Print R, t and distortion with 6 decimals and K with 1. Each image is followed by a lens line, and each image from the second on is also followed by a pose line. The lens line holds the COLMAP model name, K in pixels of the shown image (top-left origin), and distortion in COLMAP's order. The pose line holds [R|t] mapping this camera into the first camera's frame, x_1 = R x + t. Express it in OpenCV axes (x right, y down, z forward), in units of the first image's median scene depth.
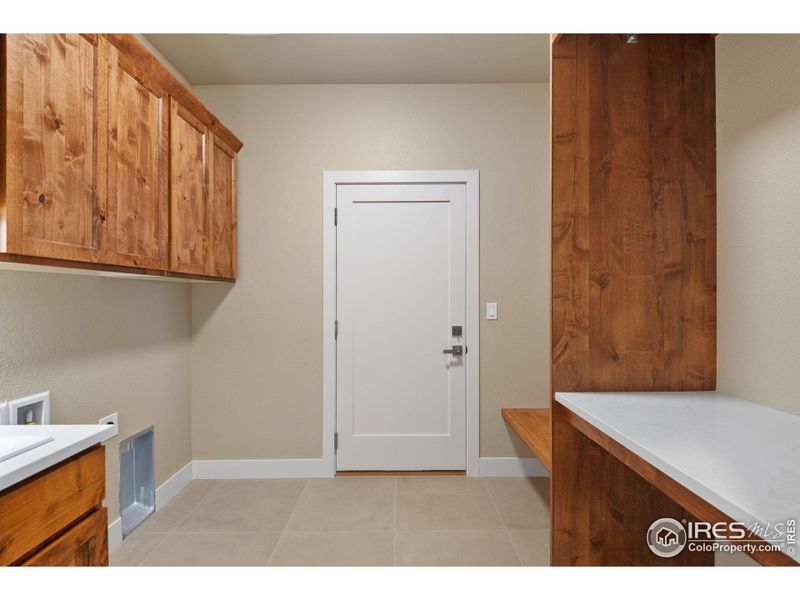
lens RADIAL K [[362.5, 0, 397.9], [0, 362.5, 298.3], [0, 0, 1]] dist [0.000928, -0.010678]
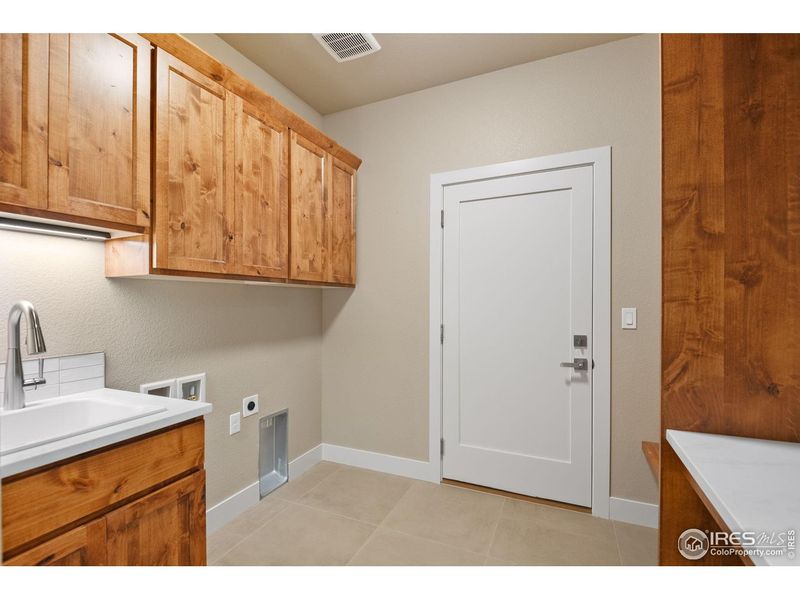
lens RADIAL K [[362.5, 0, 393.3], [0, 362.5, 301.8], [0, 0, 1]] dist [0.000928, -0.010678]
pose [[0.910498, 0.001153, -0.413512, 0.218757], [-0.001803, 0.999998, -0.001182, 0.000776], [0.413510, 0.001822, 0.910498, 0.092961]]
